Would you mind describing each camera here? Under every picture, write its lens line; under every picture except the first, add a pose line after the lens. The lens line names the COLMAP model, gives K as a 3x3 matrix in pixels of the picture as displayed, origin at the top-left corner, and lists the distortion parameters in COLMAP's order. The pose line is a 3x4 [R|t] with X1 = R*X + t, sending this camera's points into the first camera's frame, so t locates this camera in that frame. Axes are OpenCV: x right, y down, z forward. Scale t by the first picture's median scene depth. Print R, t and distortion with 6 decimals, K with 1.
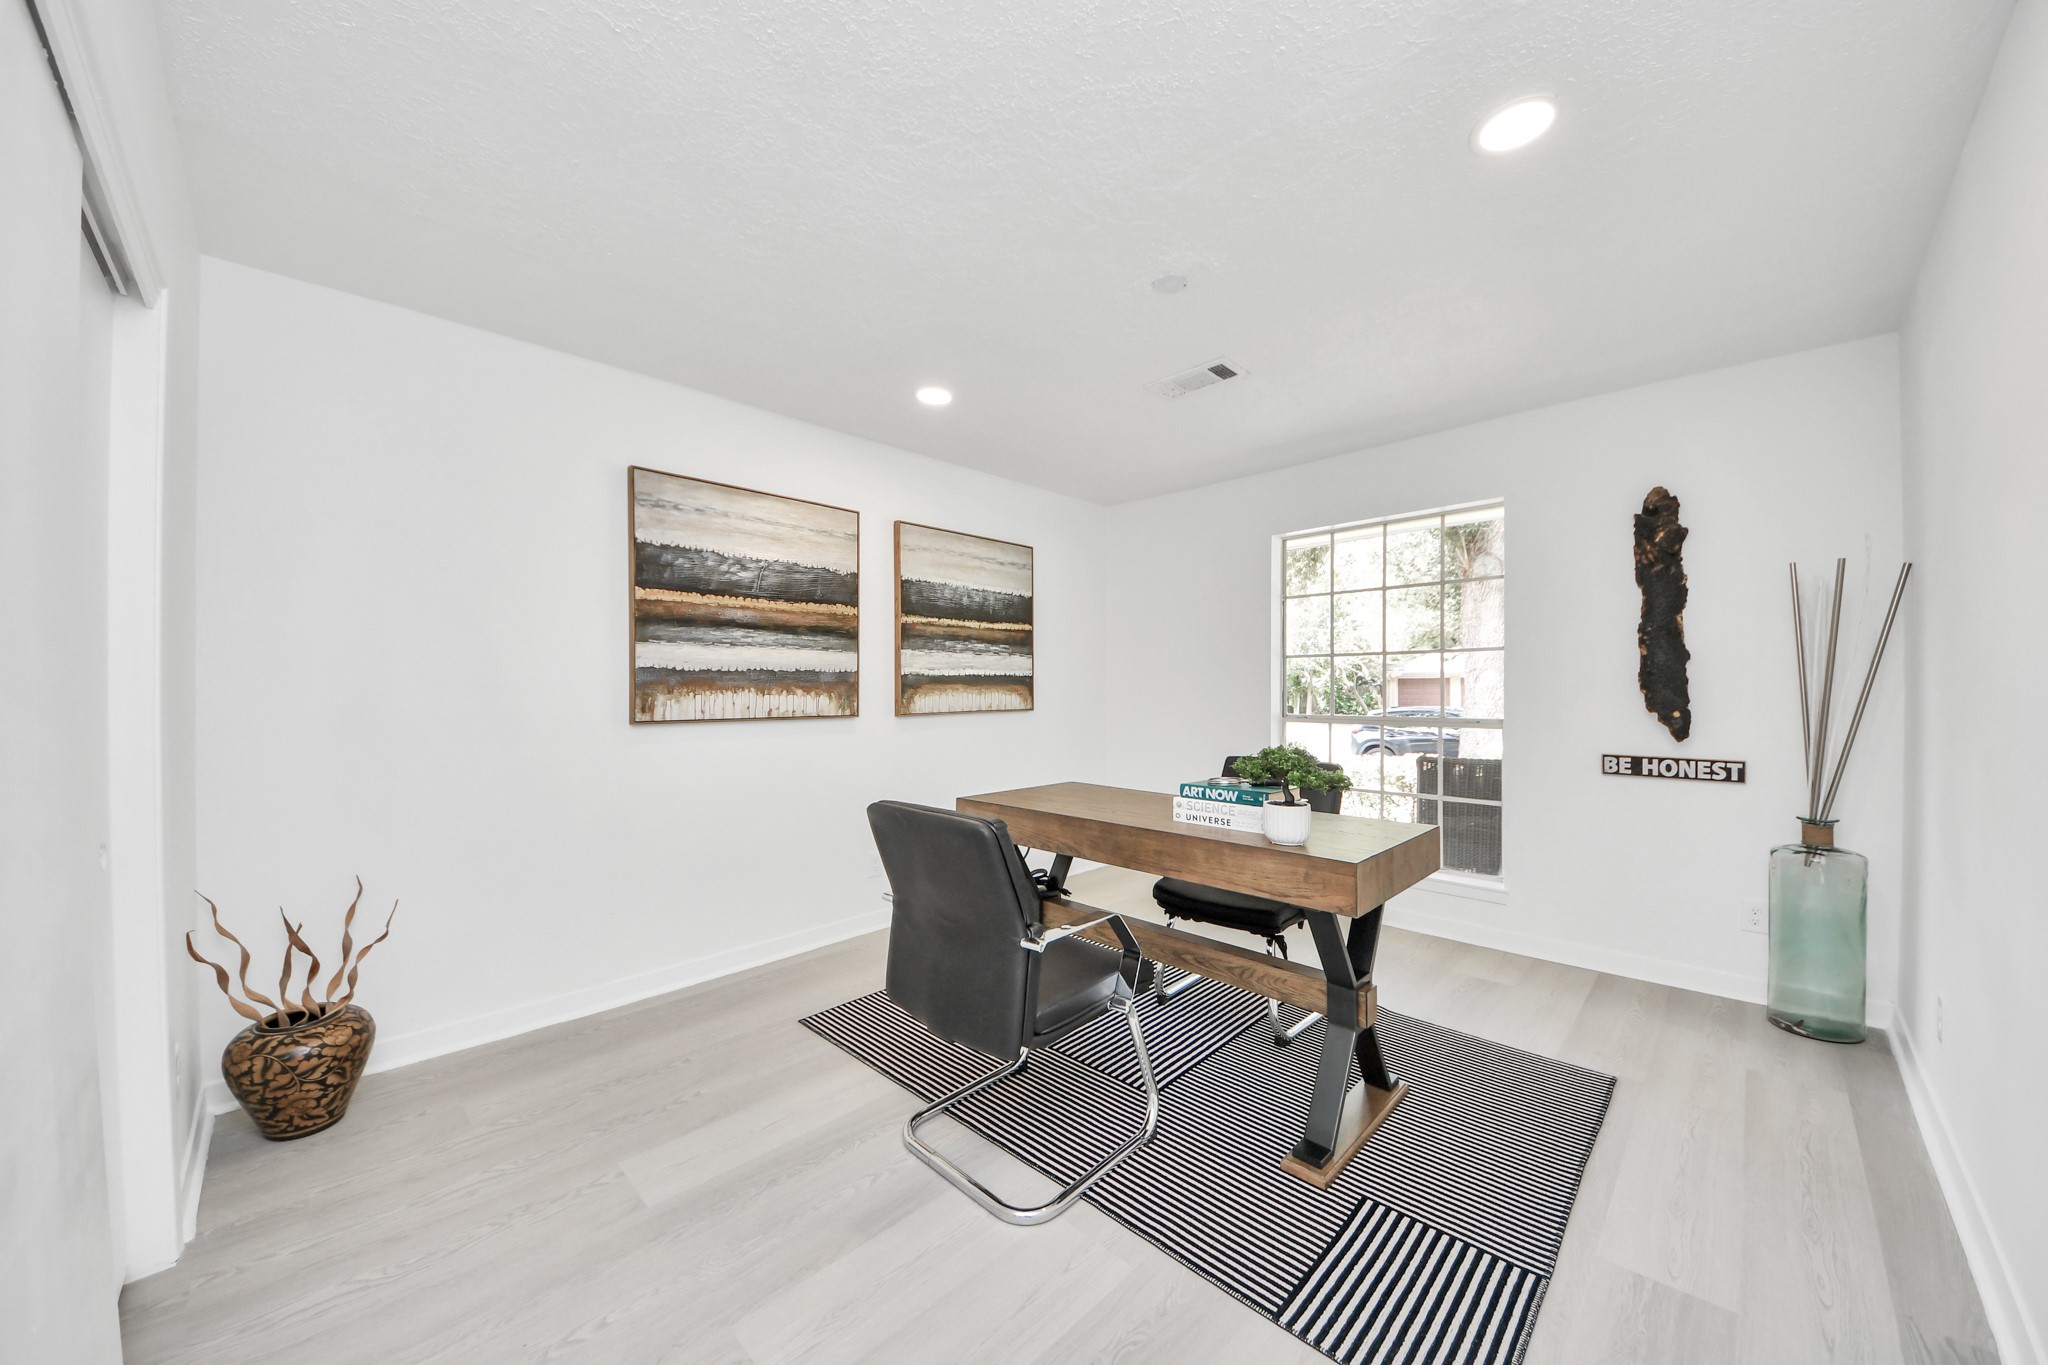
lens RADIAL K [[718.0, 0, 1029.1], [0, 718.0, 687.1], [0, 0, 1]] dist [0.003510, -0.007529]
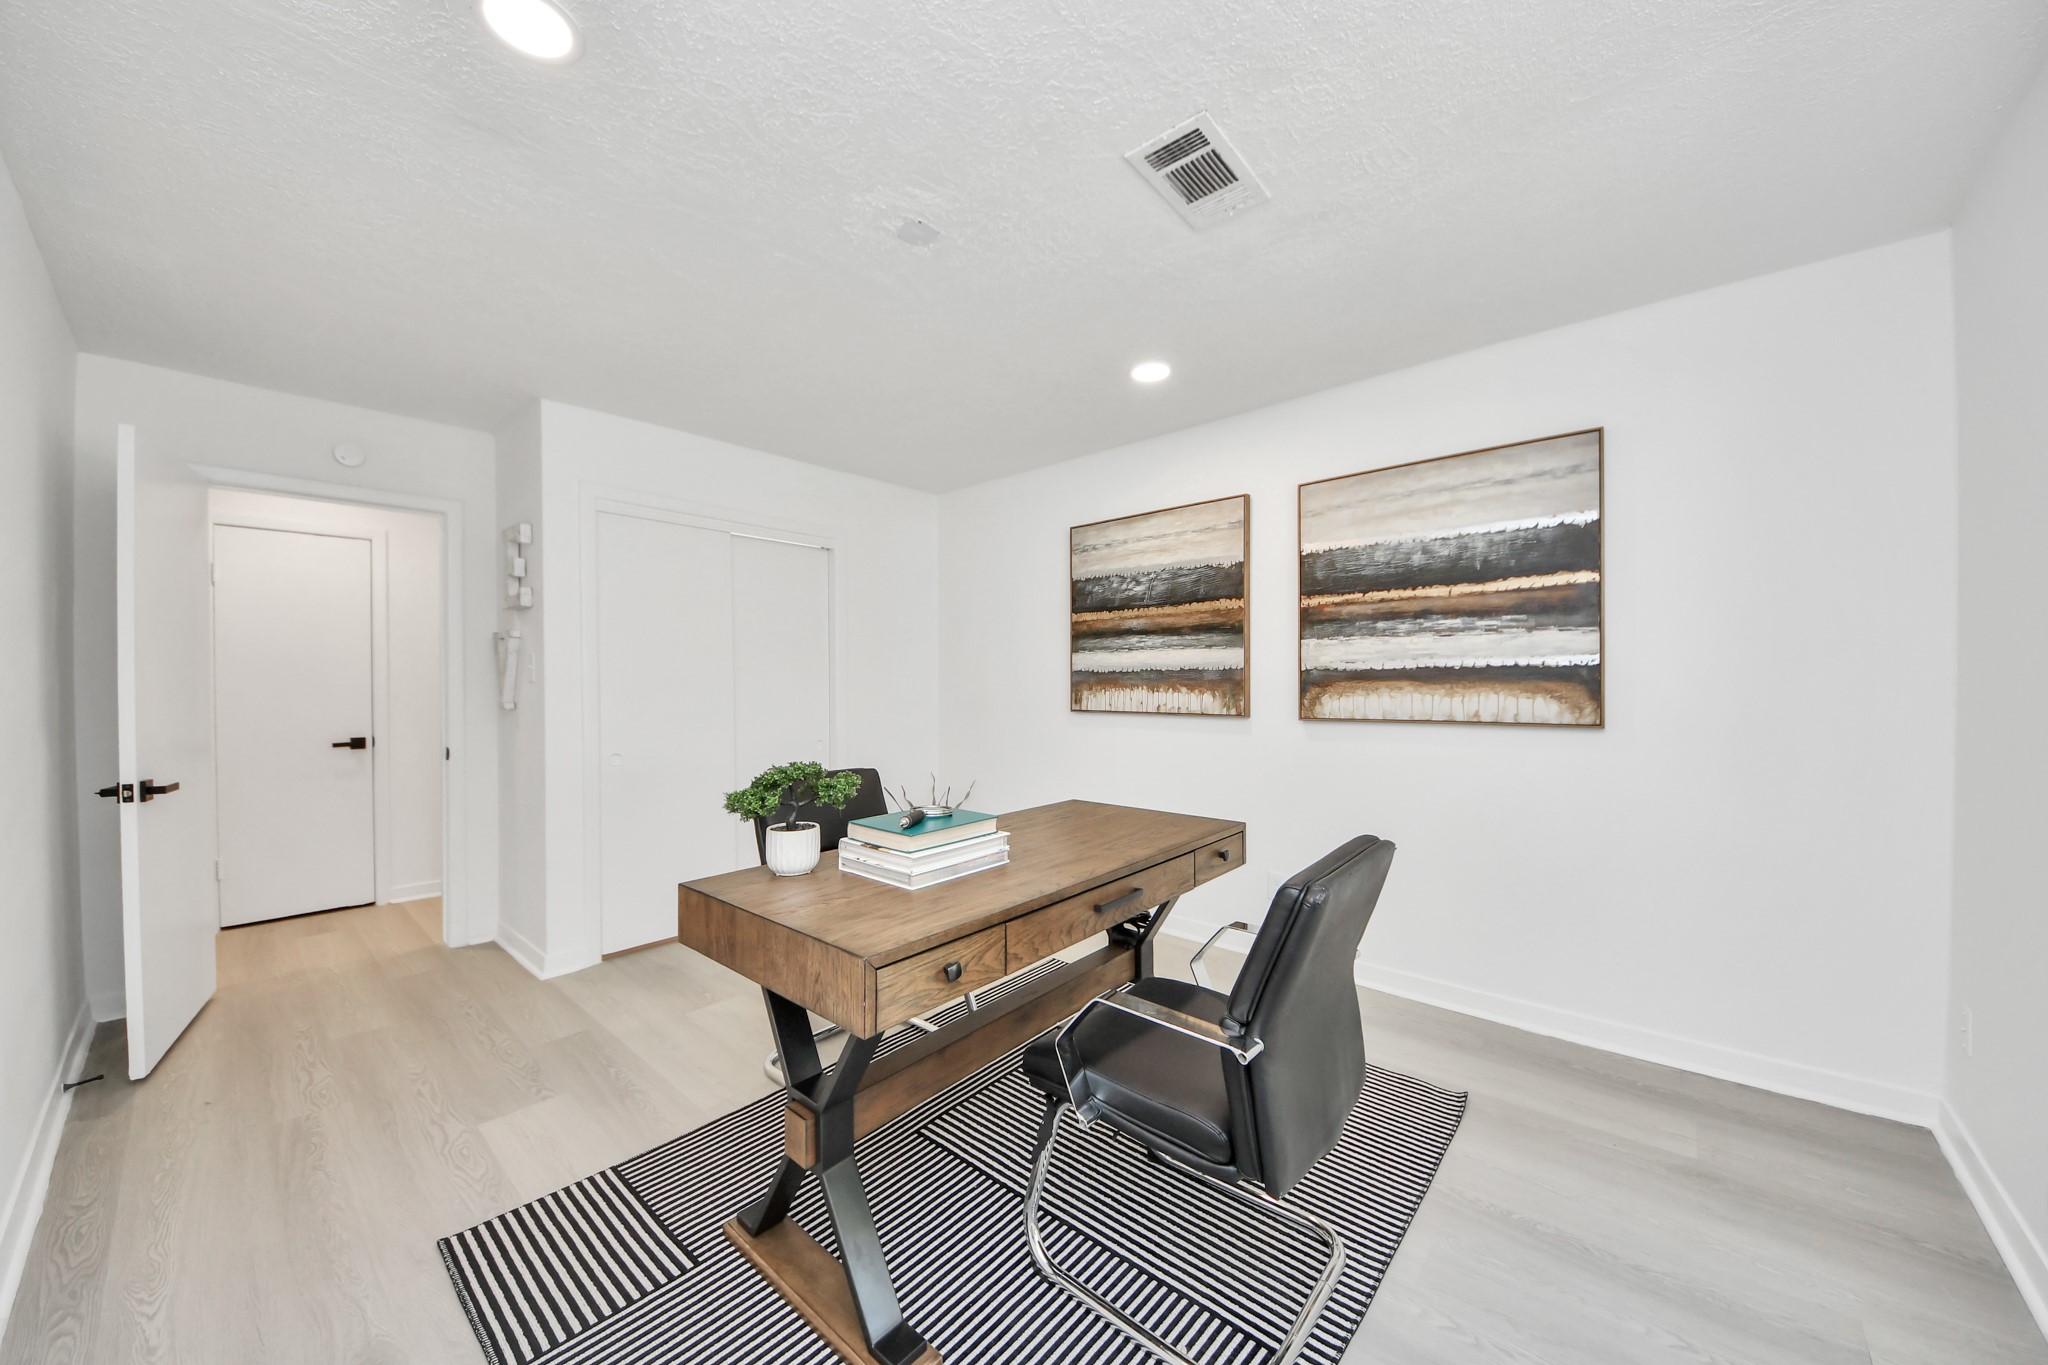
lens RADIAL K [[718.0, 0, 1027.7], [0, 718.0, 686.3], [0, 0, 1]] dist [0.003510, -0.007529]
pose [[0.030025, 0.002284, -0.999547, 0.685017], [0.000749, 0.999997, 0.002307, -0.000864], [0.999549, -0.000818, 0.030023, 0.705611]]
